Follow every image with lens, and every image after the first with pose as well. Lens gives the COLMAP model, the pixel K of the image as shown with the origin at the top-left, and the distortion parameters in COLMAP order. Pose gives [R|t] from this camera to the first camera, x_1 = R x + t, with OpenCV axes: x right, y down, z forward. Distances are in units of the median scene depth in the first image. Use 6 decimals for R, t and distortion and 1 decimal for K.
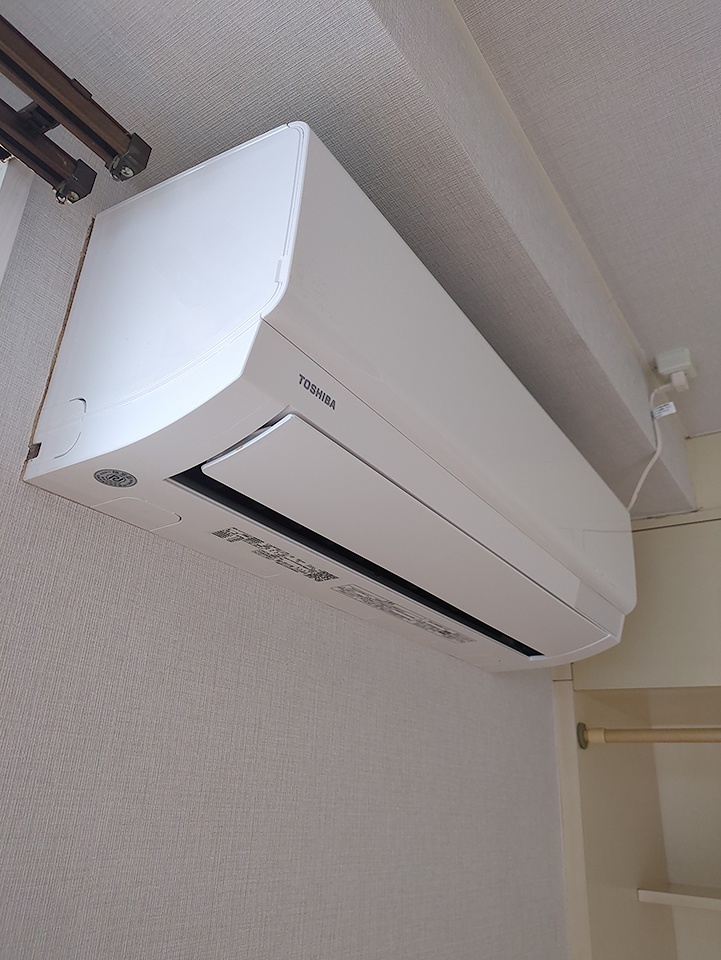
lens RADIAL K [[712.4, 0, 365.0], [0, 712.4, 482.4], [0, 0, 1]] dist [0.062690, -0.029376]
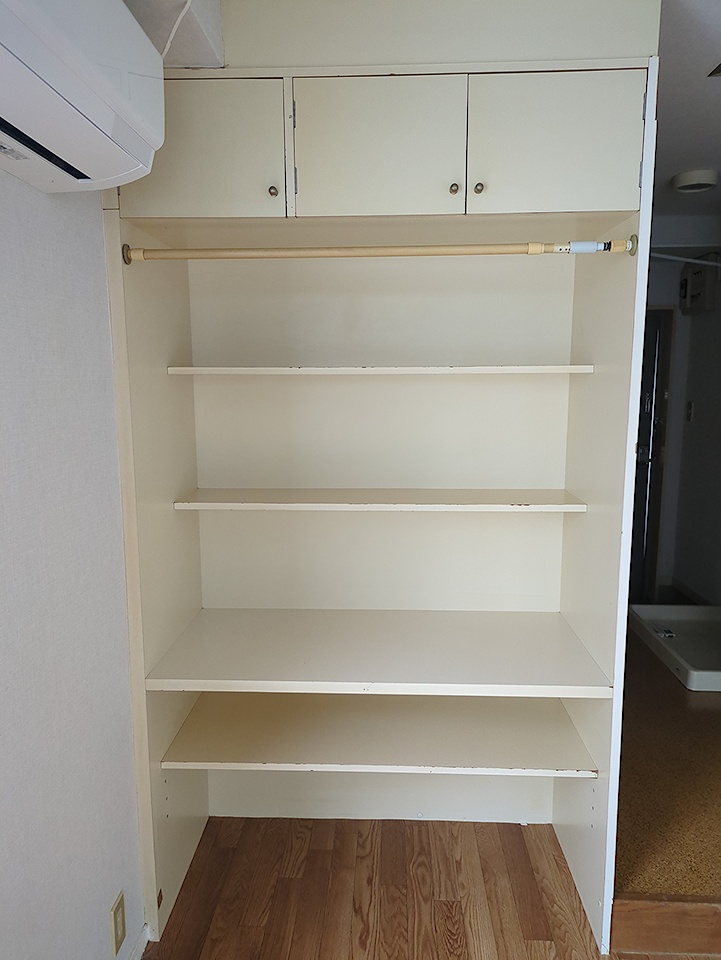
lens RADIAL K [[712.4, 0, 368.6], [0, 712.4, 483.3], [0, 0, 1]] dist [0.062690, -0.029376]
pose [[0.845626, -0.133625, 0.516779, -0.059594], [-0.173543, 0.846733, 0.502918, -0.028378], [-0.504776, -0.514964, 0.692830, -0.362450]]
